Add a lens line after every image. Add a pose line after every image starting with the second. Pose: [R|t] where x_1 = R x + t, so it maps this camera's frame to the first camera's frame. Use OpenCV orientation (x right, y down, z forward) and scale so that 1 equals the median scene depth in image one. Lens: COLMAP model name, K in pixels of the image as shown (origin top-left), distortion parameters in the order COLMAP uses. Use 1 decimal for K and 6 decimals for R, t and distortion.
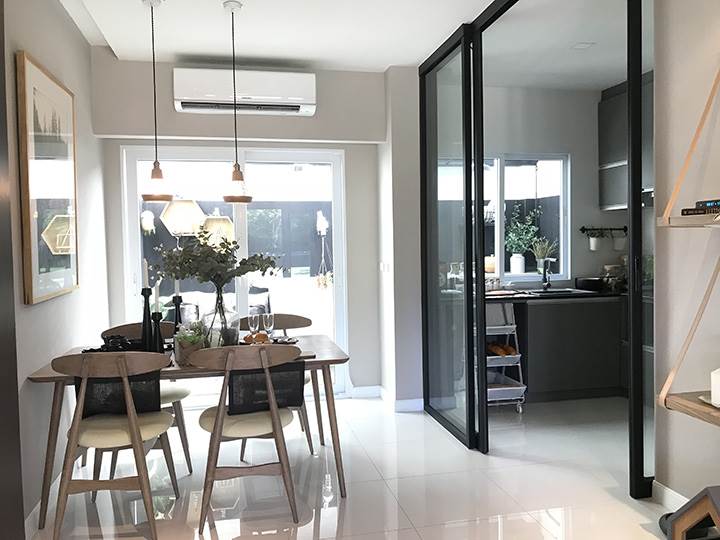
lens RADIAL K [[591.7, 0, 360.3], [0, 591.7, 261.0], [0, 0, 1]] dist [-0.002311, -0.000888]
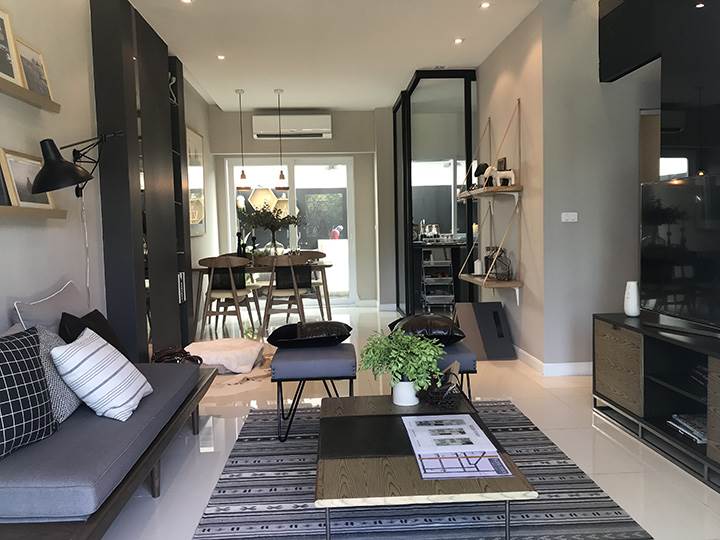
lens RADIAL K [[589.7, 0, 360.0], [0, 589.7, 270.0], [0, 0, 1]] dist [0.005444, -0.001437]
pose [[0.988528, 0.005191, -0.150949, 0.227855], [0.001090, 0.999138, 0.041498, 0.057069], [0.151035, -0.041186, 0.987670, -0.603200]]
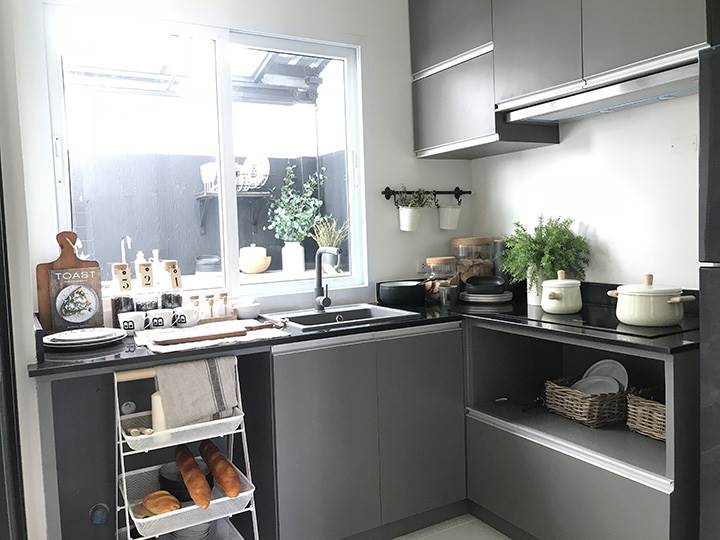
lens RADIAL K [[591.7, 0, 360.3], [0, 591.7, 261.0], [0, 0, 1]] dist [-0.002311, -0.000888]
pose [[0.950421, -0.034913, 0.309000, 0.190227], [0.030717, 0.999358, 0.018435, -0.001844], [-0.309445, -0.008029, 0.950883, 0.510761]]
